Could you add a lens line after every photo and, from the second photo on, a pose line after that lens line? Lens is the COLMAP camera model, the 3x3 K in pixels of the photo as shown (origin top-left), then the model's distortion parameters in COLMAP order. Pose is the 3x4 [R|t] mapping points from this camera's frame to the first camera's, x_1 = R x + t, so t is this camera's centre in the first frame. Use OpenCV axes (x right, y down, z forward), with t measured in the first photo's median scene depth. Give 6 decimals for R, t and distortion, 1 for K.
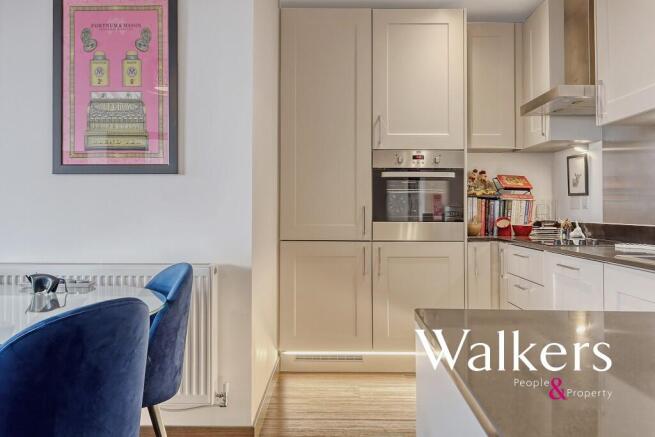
lens RADIAL K [[561.0, 0, 319.5], [0, 561.0, 196.8], [0, 0, 1]] dist [-0.004415, 0.003651]
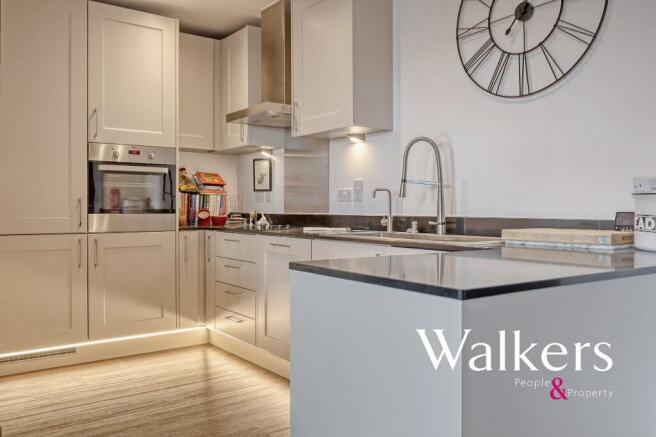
lens RADIAL K [[552.9, 0, 335.1], [0, 552.9, 215.0], [0, 0, 1]] dist [-0.011446, 0.005893]
pose [[0.784111, -0.009776, 0.620543, -0.174397], [-0.013322, 0.999380, 0.032578, 0.008315], [-0.620477, -0.033812, 0.783495, -0.053105]]
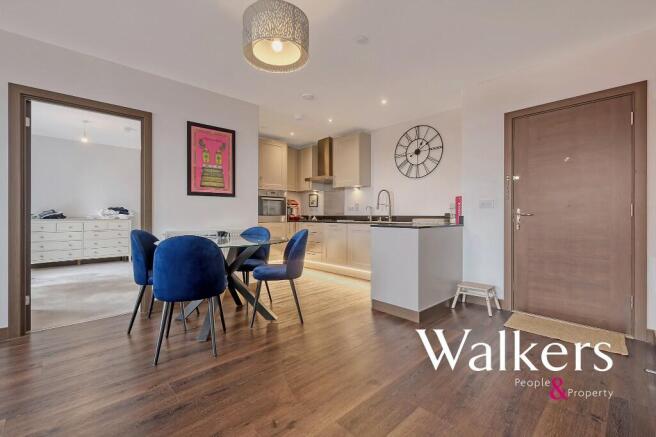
lens RADIAL K [[285.3, 0, 327.7], [0, 285.3, 217.3], [0, 0, 1]] dist [0.000480, 0.000752]
pose [[0.725777, -0.010135, 0.687855, -0.626600], [-0.012190, 0.999545, 0.027590, 0.010694], [-0.687822, -0.028409, 0.725323, -0.249646]]
